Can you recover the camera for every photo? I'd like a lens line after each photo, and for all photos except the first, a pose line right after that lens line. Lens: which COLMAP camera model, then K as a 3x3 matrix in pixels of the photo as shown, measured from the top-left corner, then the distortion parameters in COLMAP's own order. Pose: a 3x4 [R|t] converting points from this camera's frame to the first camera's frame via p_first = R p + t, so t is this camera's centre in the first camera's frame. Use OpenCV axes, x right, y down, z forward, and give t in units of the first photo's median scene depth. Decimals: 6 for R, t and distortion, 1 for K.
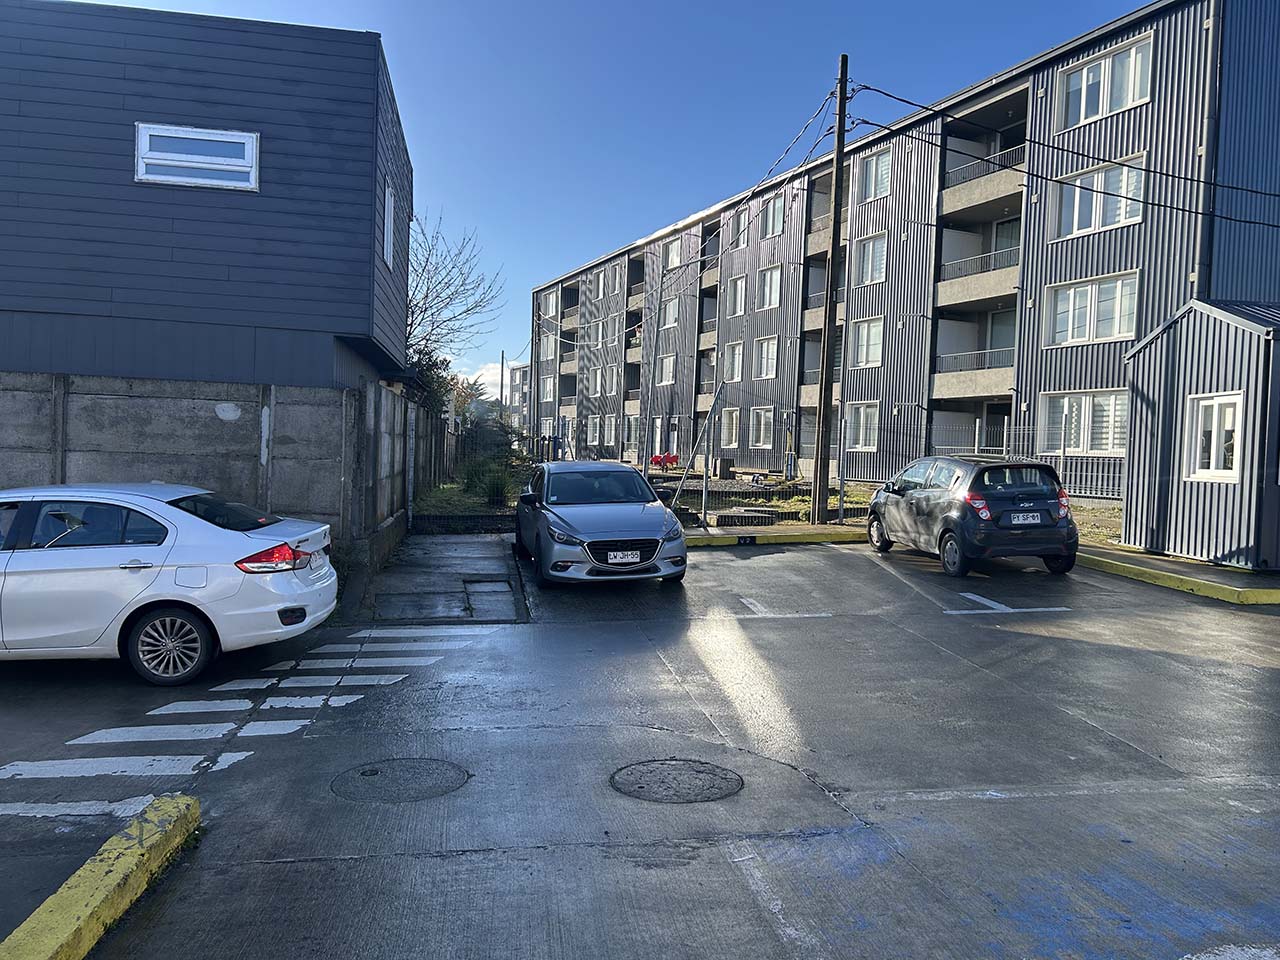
lens RADIAL K [[963.6, 0, 641.1], [0, 963.6, 479.1], [0, 0, 1]] dist [0.044944, -0.037809]
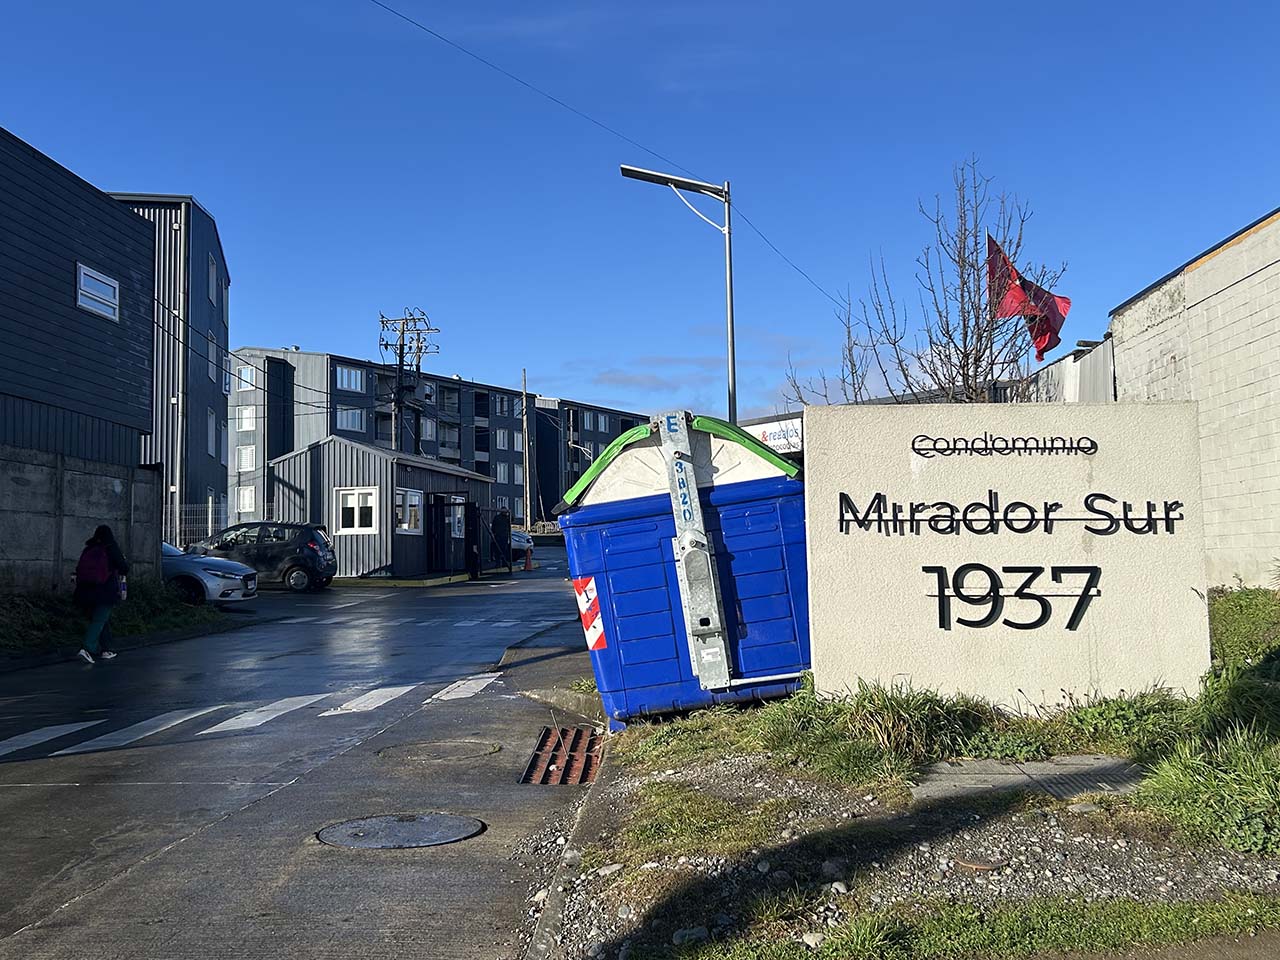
lens RADIAL K [[1254.7, 0, 650.0], [0, 1254.7, 475.4], [0, 0, 1]] dist [-0.024210, 0.000000]
pose [[0.203131, 0.033135, 0.978591, -0.818247], [0.043735, 0.998123, -0.042874, 0.008722], [-0.978174, 0.051507, 0.201300, -0.024039]]
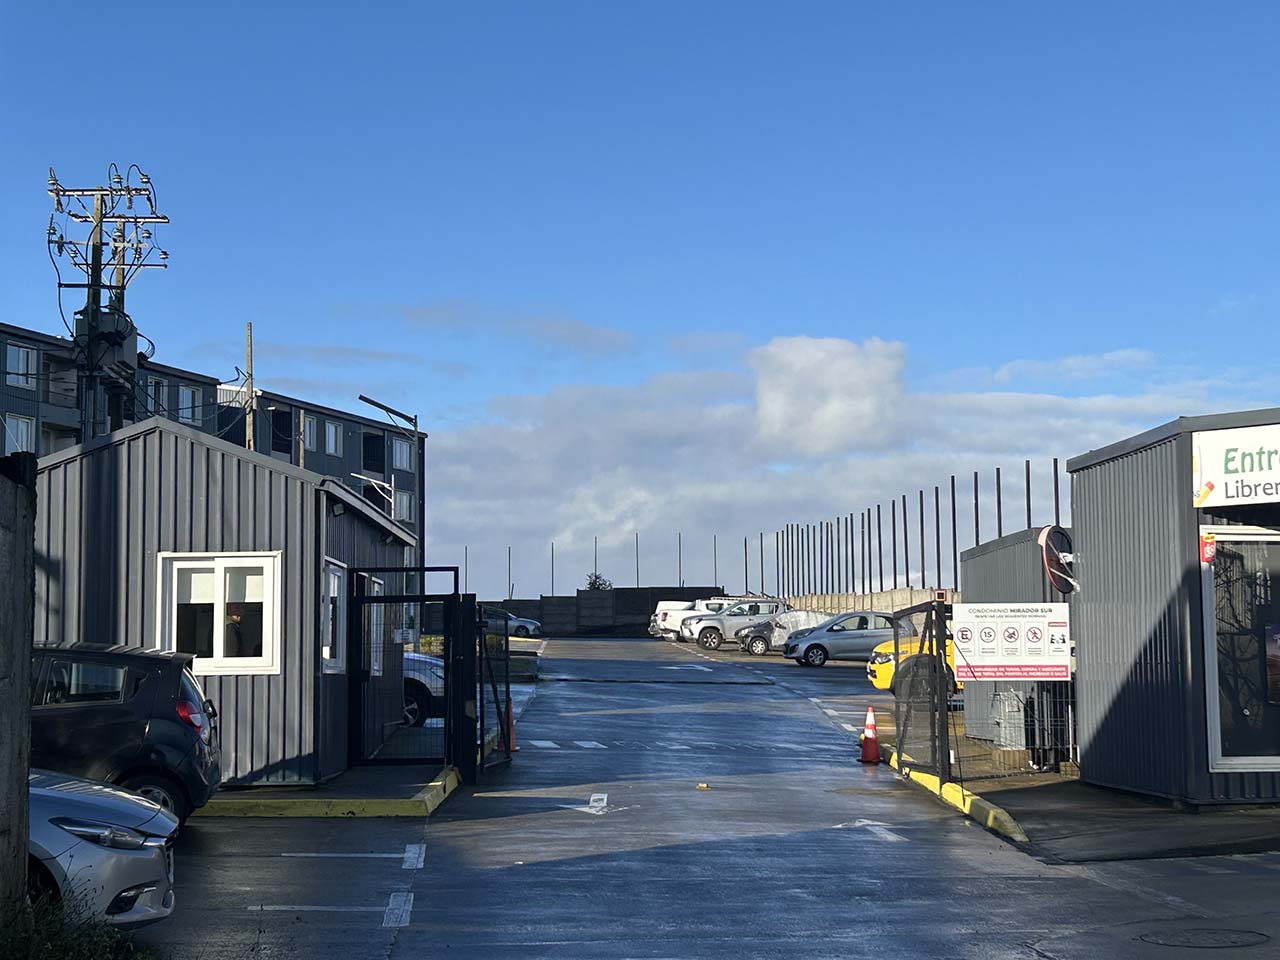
lens RADIAL K [[2070.7, 0, 635.8], [0, 2070.7, 471.3], [0, 0, 1]] dist [0.106092, 0.000000]
pose [[0.028437, 0.068796, 0.997225, -0.474669], [0.029484, 0.997137, -0.069630, -0.015181], [-0.999161, 0.031383, 0.026327, 0.313669]]
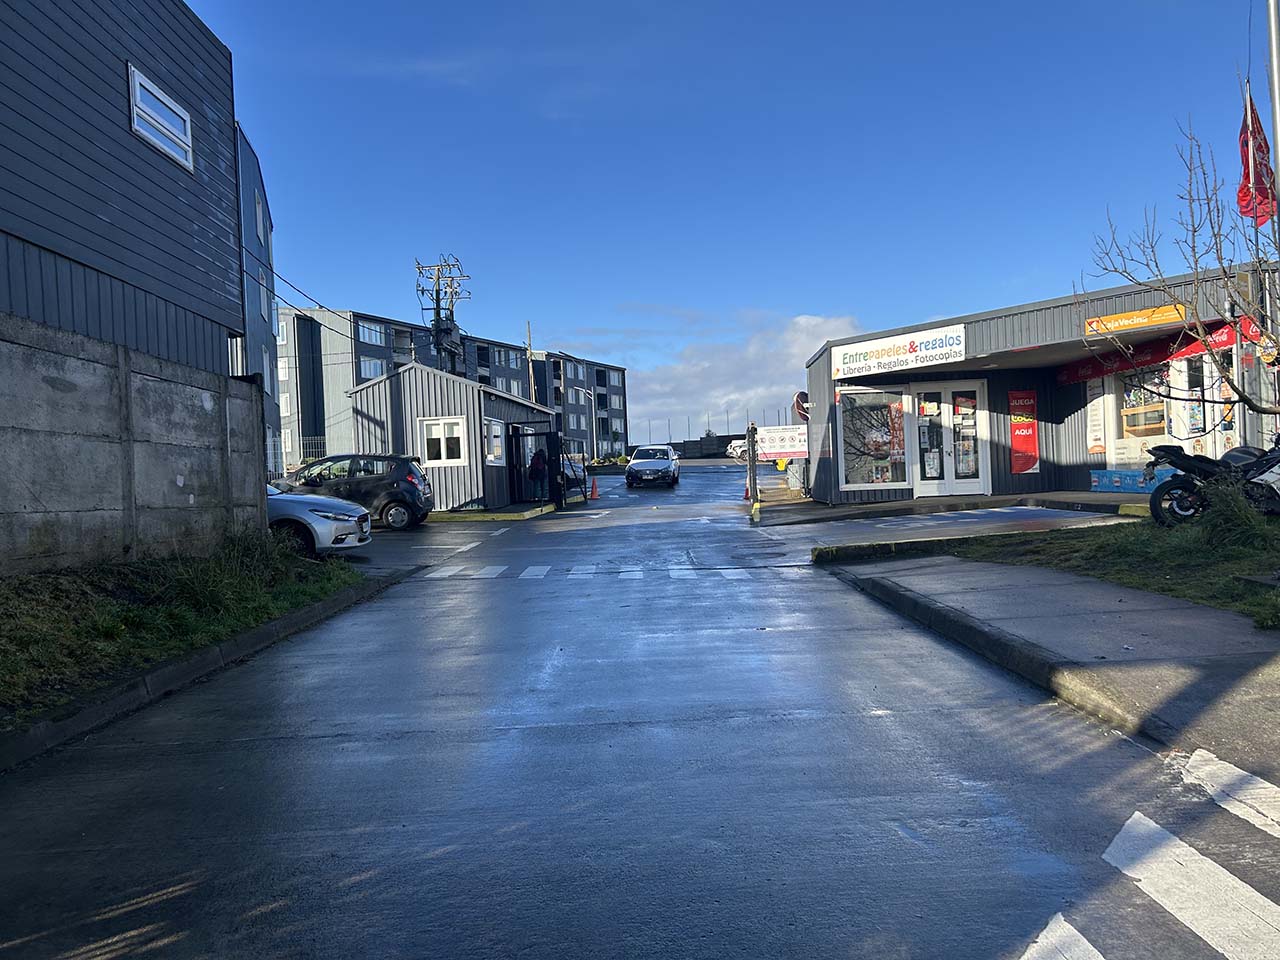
lens RADIAL K [[963.6, 0, 642.4], [0, 963.6, 491.5], [0, 0, 1]] dist [0.044944, -0.037809]
pose [[0.143501, -0.043670, 0.988686, -0.549689], [0.065851, 0.997233, 0.034489, 0.005720], [-0.987457, 0.060157, 0.145980, 0.186300]]
